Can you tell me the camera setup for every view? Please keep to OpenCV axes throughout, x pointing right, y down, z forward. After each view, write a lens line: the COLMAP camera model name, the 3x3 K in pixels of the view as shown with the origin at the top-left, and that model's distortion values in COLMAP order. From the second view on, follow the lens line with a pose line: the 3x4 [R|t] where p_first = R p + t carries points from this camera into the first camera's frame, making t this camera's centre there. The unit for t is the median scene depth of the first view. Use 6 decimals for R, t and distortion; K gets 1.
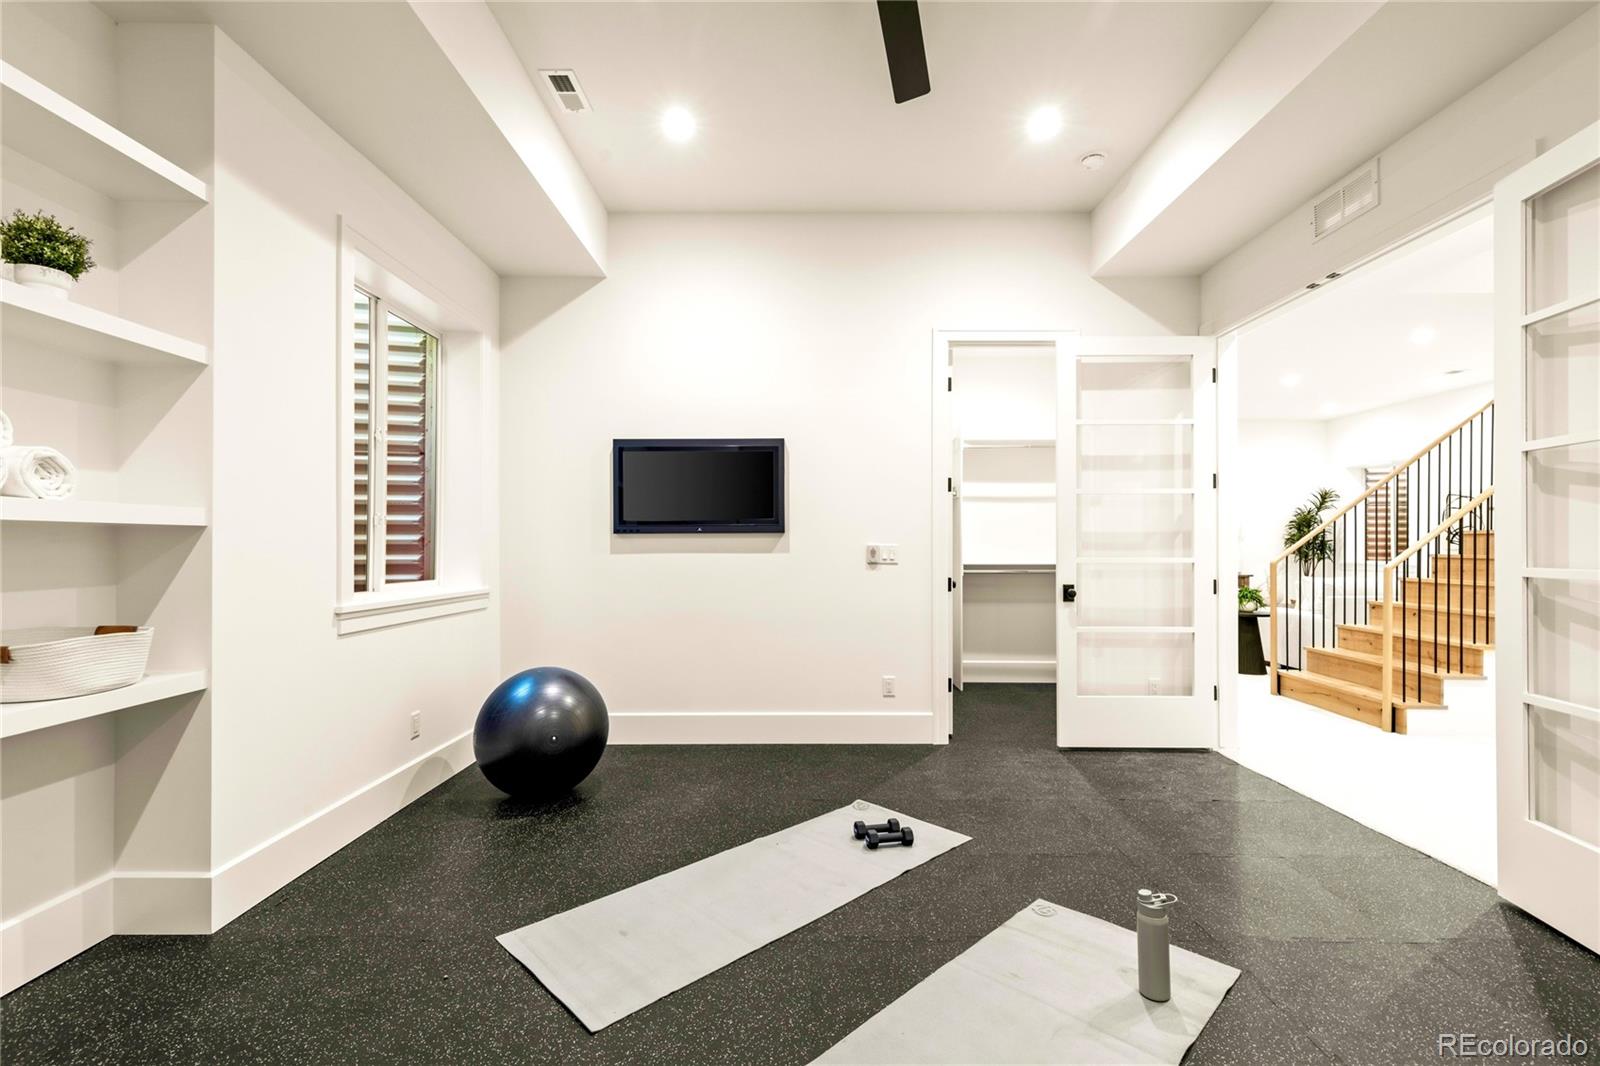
lens RADIAL K [[731.6, 0, 801.5], [0, 731.6, 544.6], [0, 0, 1]] dist [-0.000507, -0.000036]
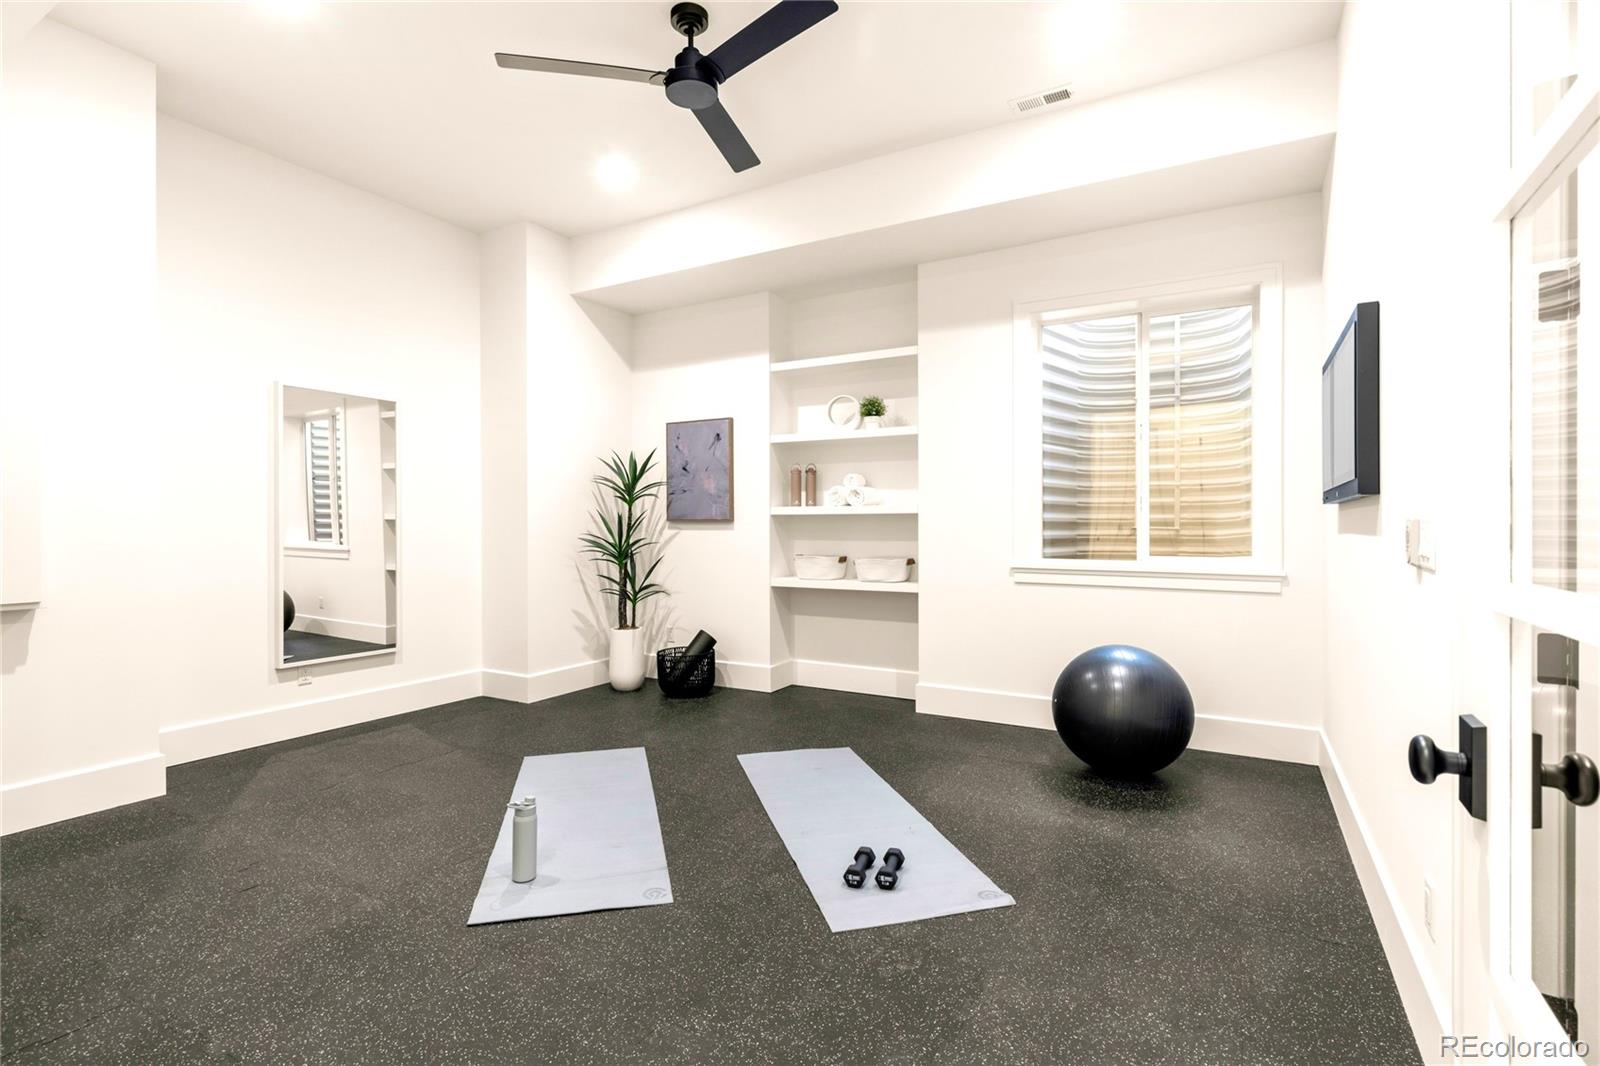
lens RADIAL K [[759.0, 0, 800.0], [0, 759.0, 533.0], [0, 0, 1]] dist [0.000252, 0.000038]
pose [[-0.508127, 0.008442, -0.861241, 0.941693], [0.000820, 0.999956, 0.009317, 0.006337], [0.861282, 0.004028, -0.508112, 1.432802]]
